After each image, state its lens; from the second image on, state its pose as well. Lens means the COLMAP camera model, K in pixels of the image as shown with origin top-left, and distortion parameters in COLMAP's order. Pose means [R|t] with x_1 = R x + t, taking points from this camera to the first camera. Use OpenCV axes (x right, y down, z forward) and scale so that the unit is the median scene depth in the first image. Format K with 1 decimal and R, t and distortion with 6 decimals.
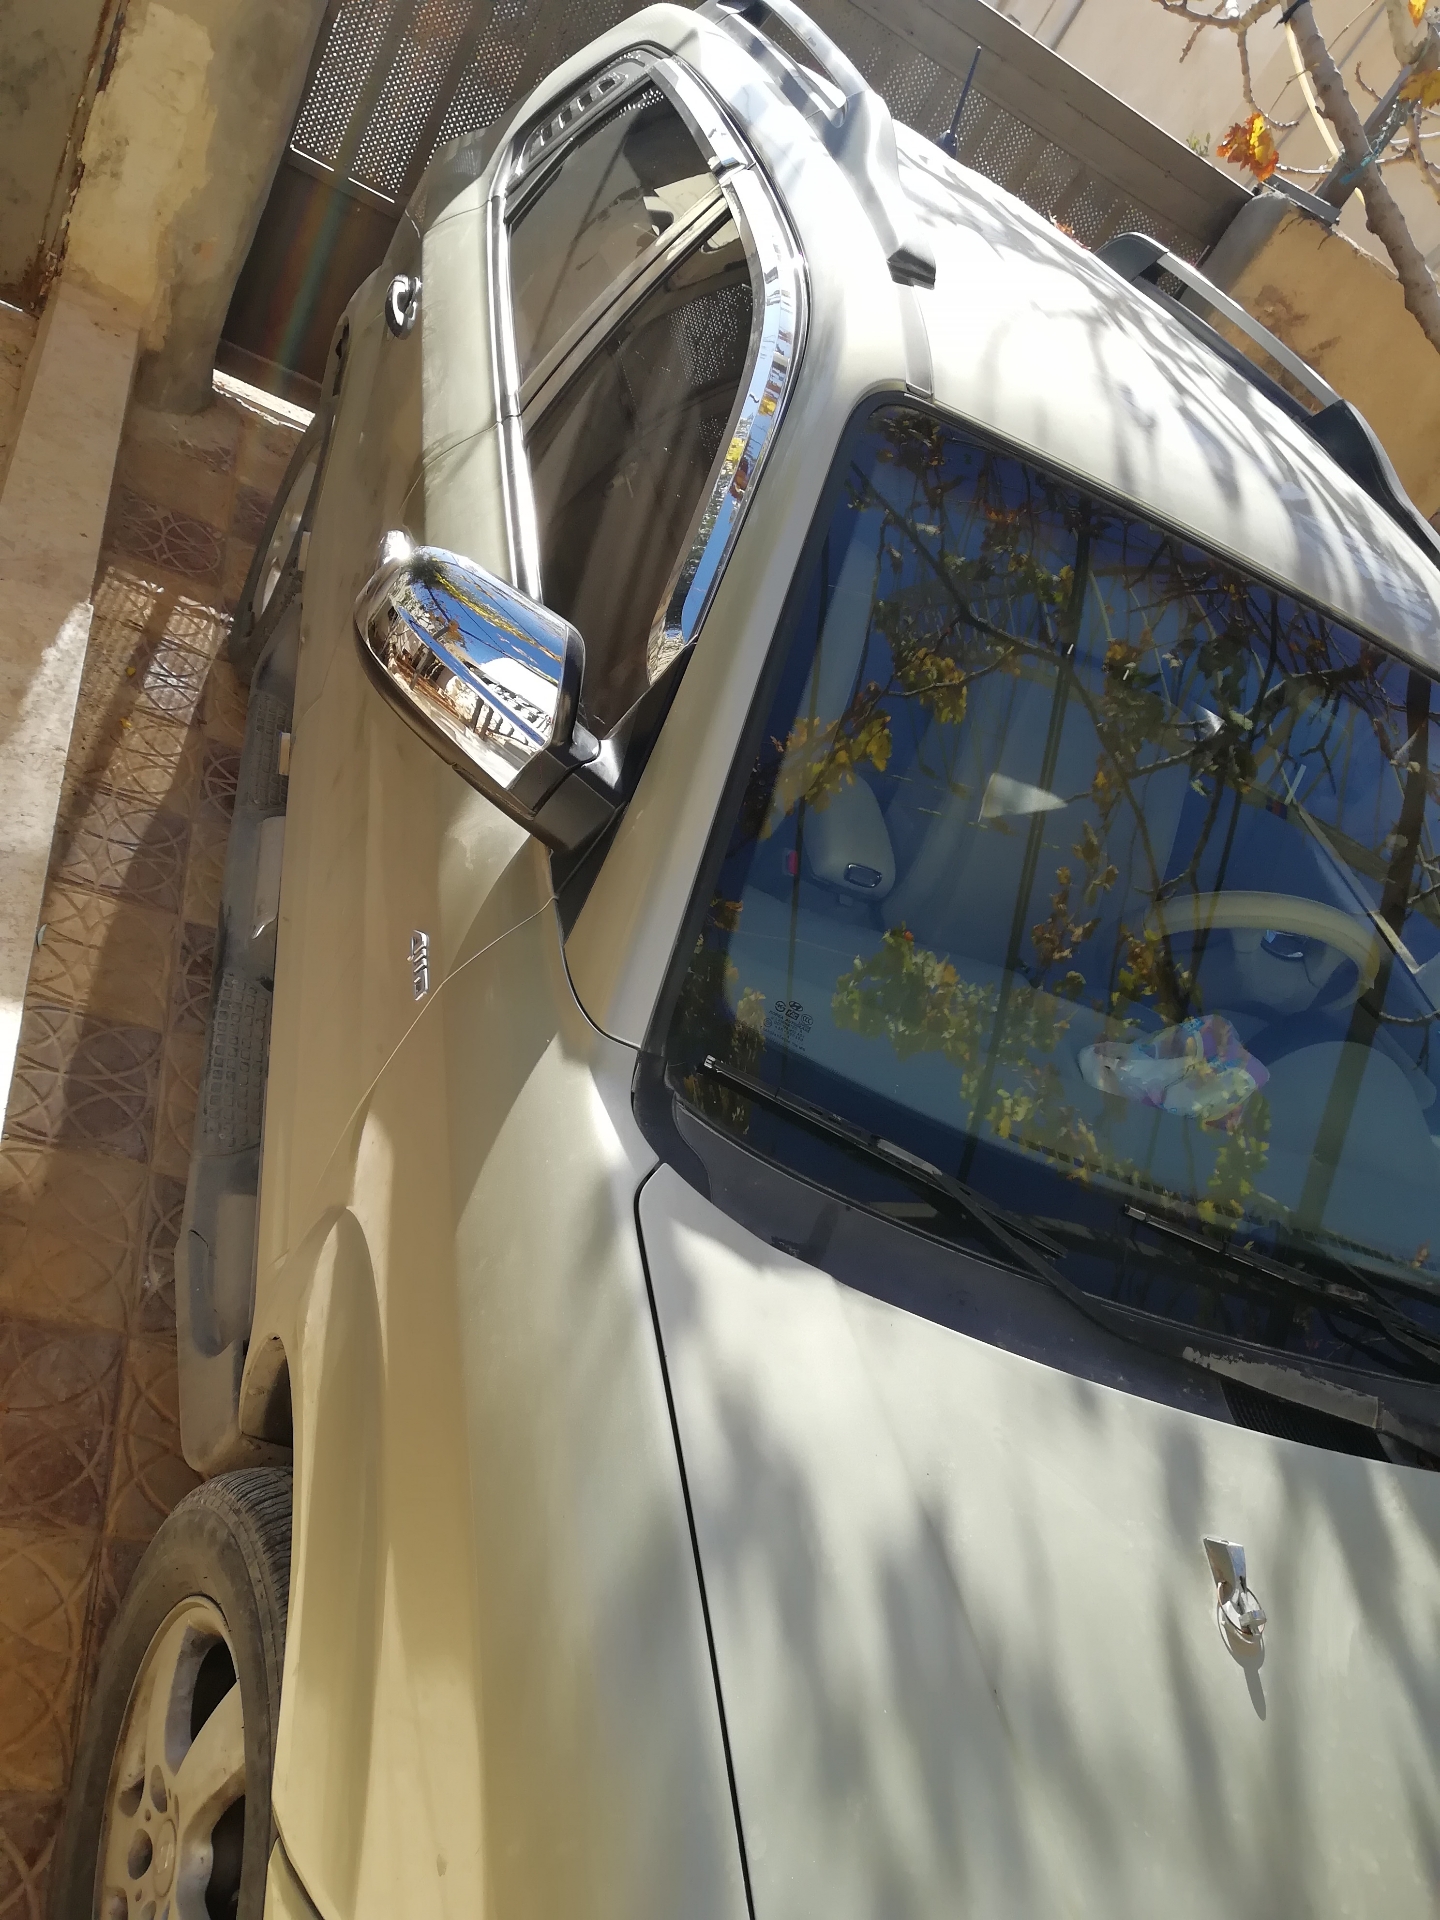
lens RADIAL K [[1616.1, 0, 736.3], [0, 1616.1, 970.8], [0, 0, 1]] dist [-0.008694, 0.051628]
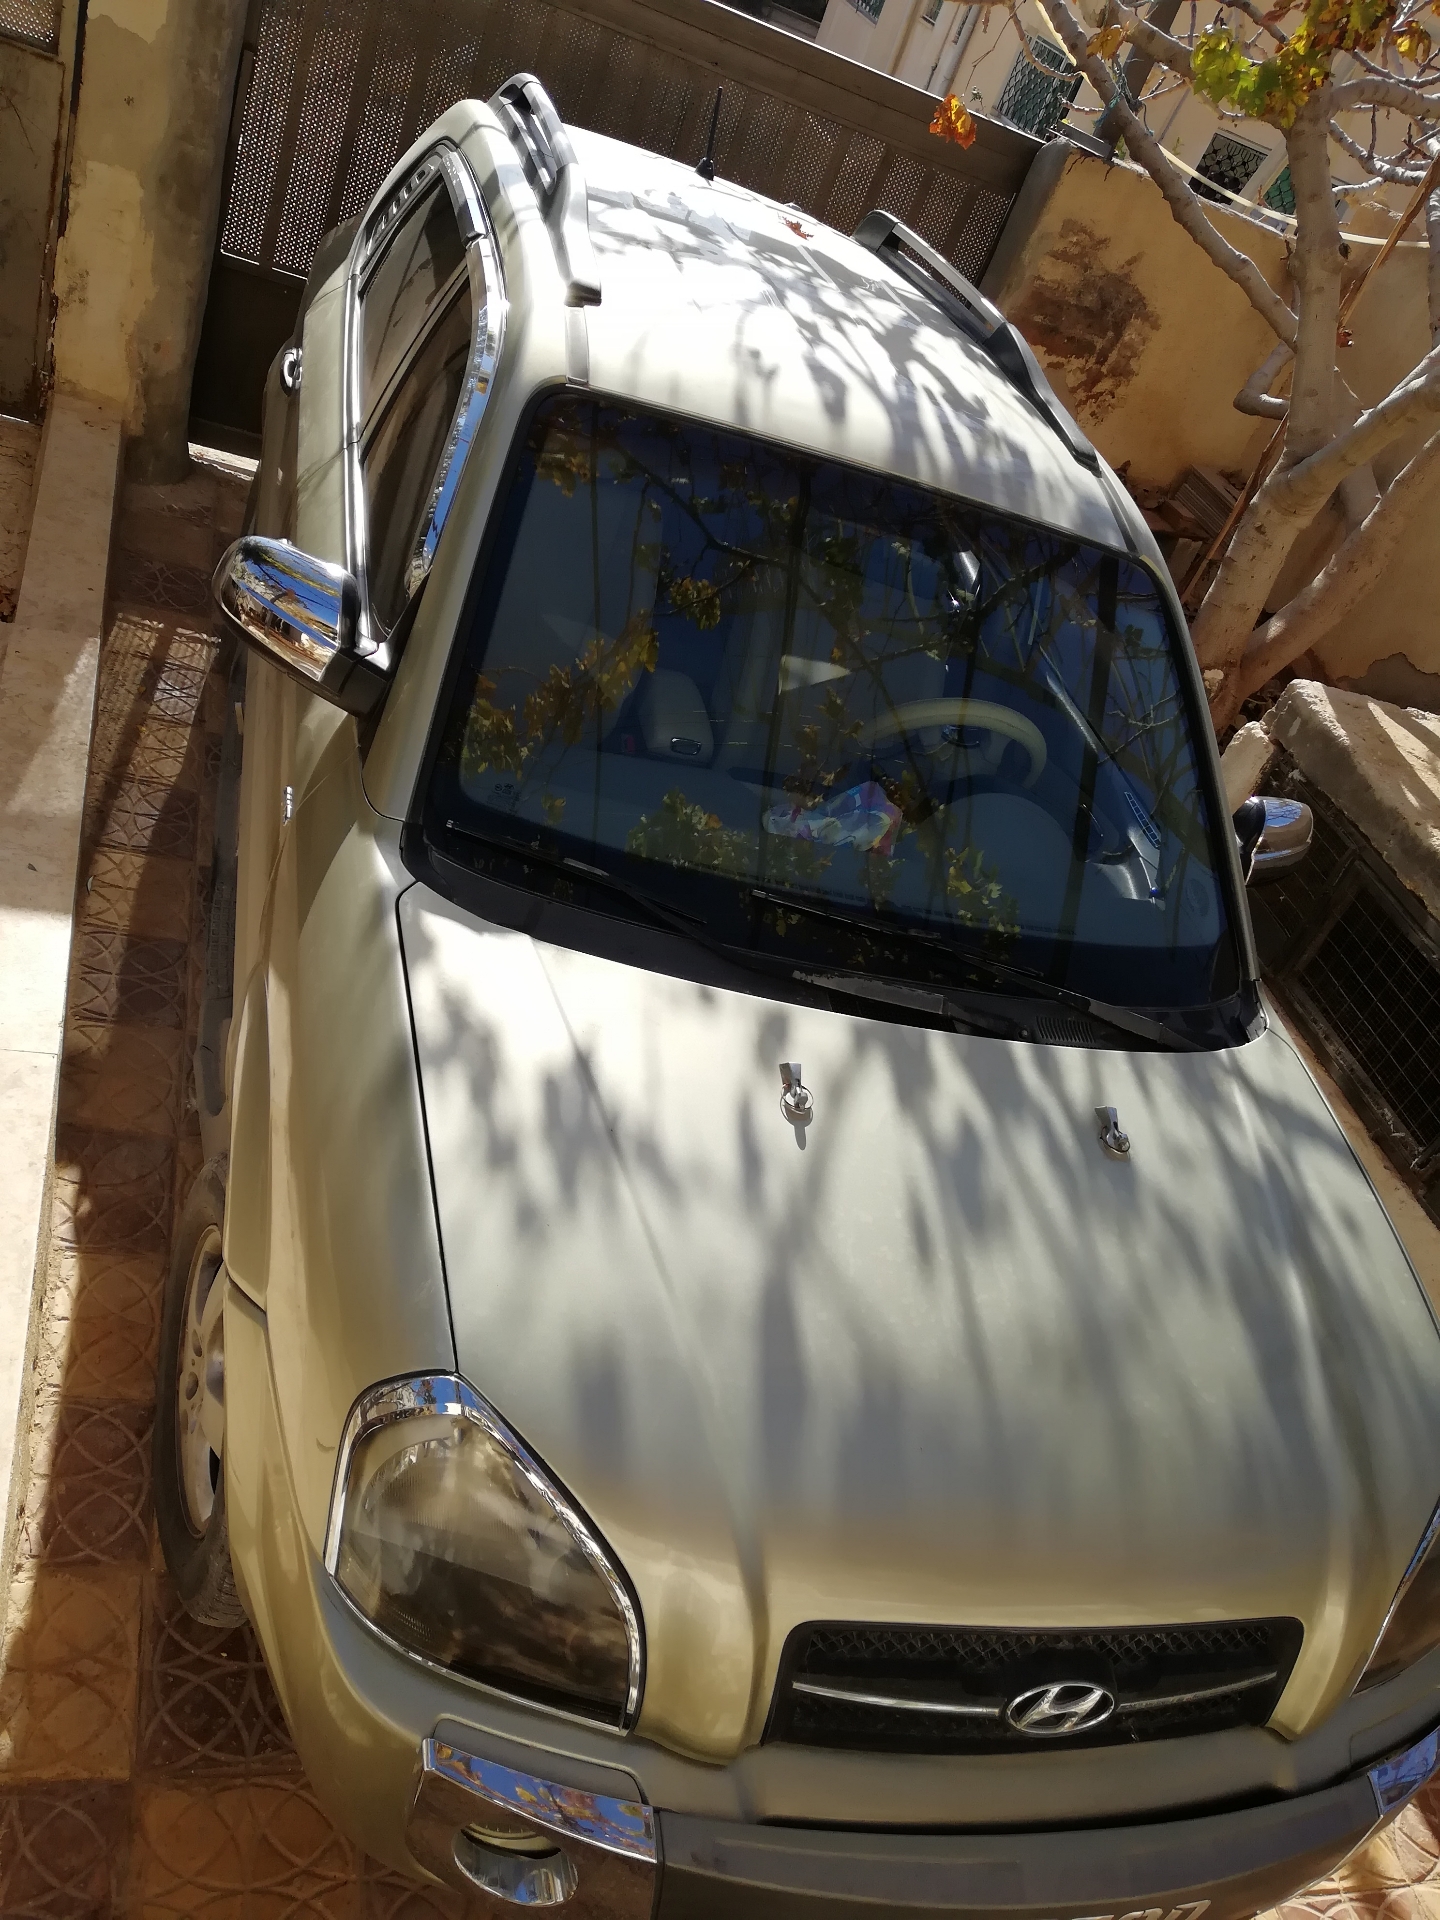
lens RADIAL K [[1586.4, 0, 720.0], [0, 1586.4, 960.0], [0, 0, 1]] dist [-0.001586, 0.053162]
pose [[0.987281, -0.141622, -0.072248, 0.166269], [0.141999, 0.989867, 0.000086, 0.110748], [0.071504, -0.010344, 0.997387, -0.267526]]
